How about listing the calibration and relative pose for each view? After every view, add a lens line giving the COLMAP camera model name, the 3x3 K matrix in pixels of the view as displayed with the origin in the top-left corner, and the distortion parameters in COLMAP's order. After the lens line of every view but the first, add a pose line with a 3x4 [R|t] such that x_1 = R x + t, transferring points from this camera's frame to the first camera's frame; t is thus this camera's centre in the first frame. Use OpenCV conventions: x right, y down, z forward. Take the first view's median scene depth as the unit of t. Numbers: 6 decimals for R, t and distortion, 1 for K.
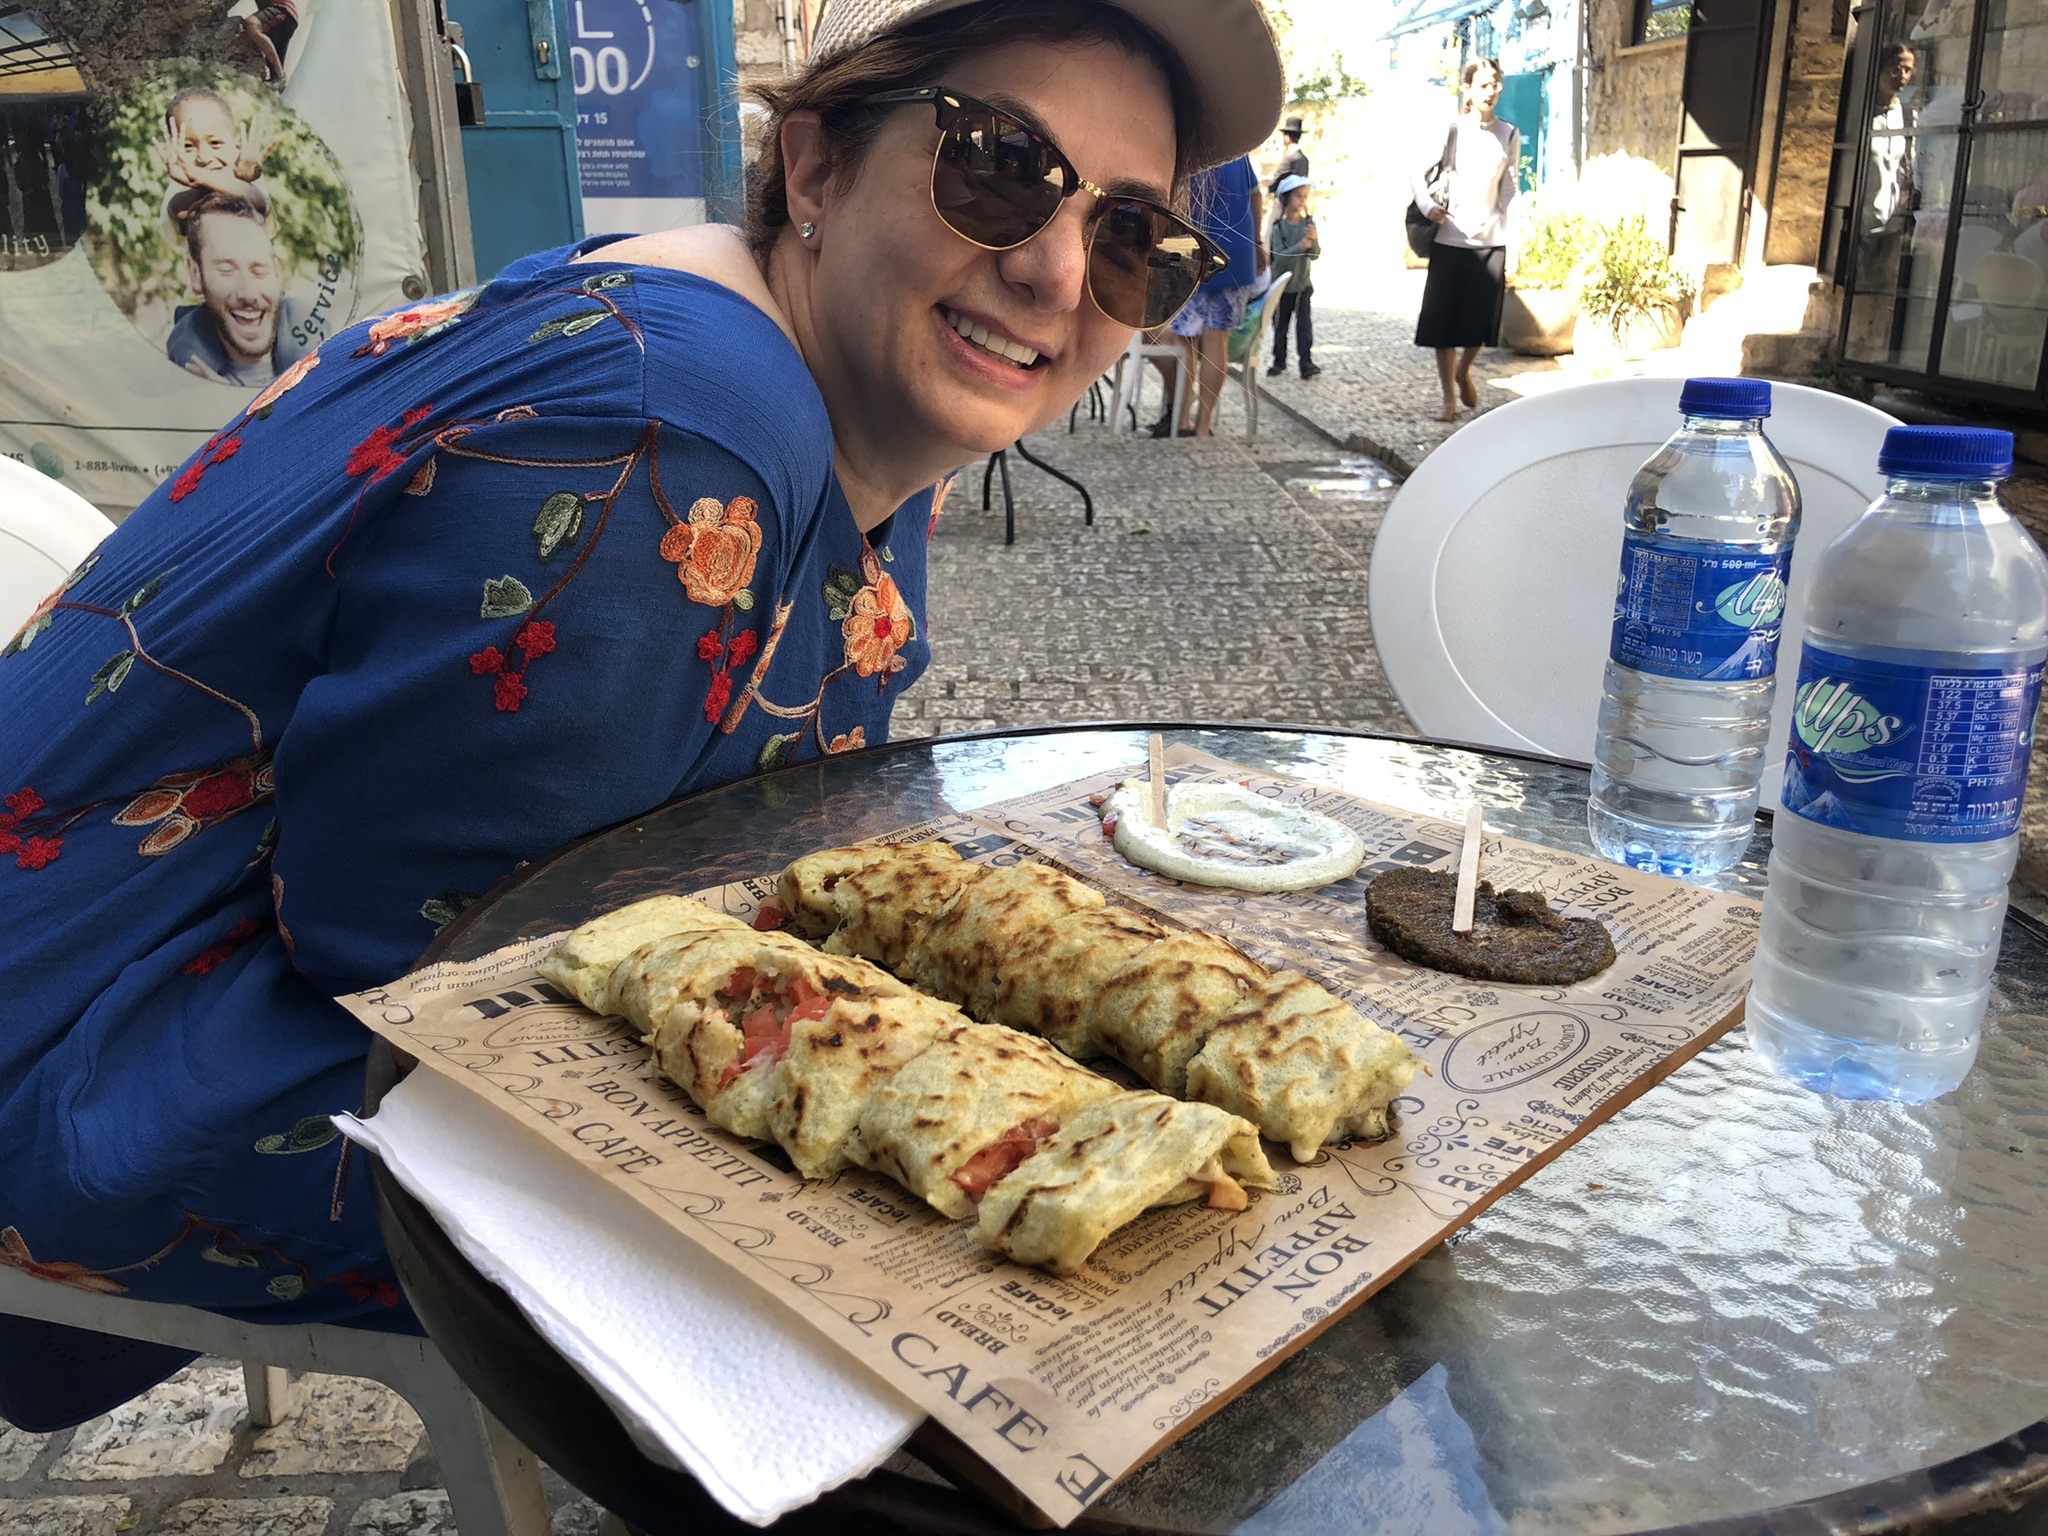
lens RADIAL K [[1711.7, 0, 1022.3], [0, 1711.7, 762.4], [0, 0, 1]] dist [0.092897, -0.253299]
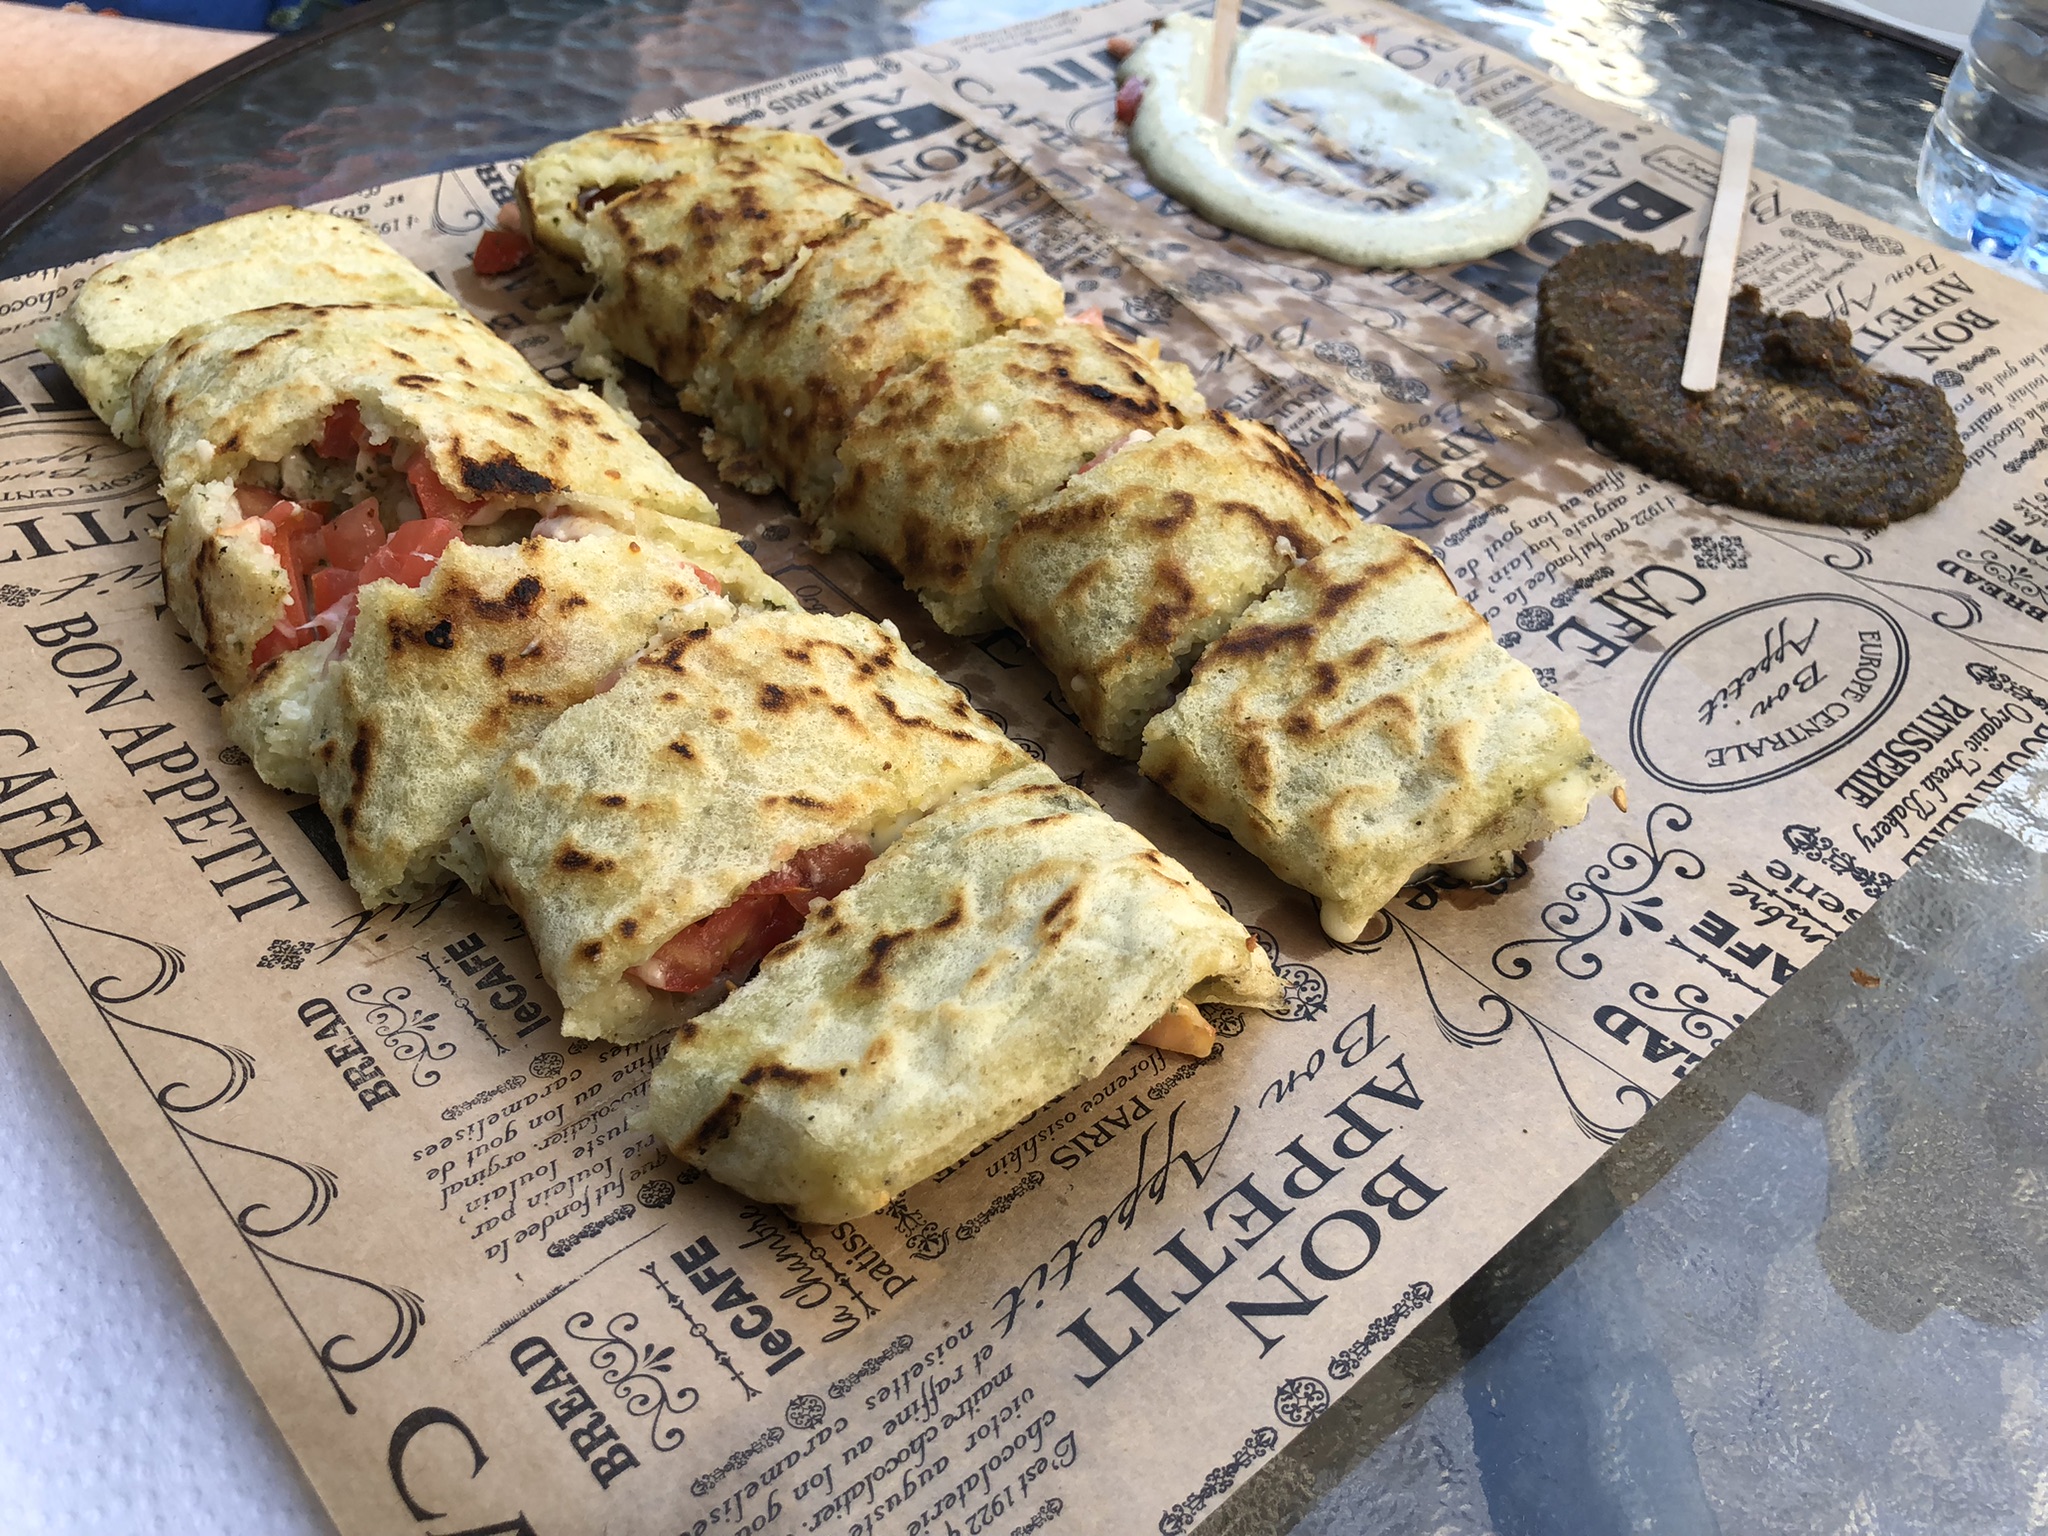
lens RADIAL K [[1711.7, 0, 1022.3], [0, 1711.7, 762.4], [0, 0, 1]] dist [0.092897, -0.253299]
pose [[0.995047, 0.098239, -0.015215, 0.066273], [-0.080595, 0.886809, 0.455055, -0.042967], [0.058196, -0.451574, 0.890334, 0.524559]]
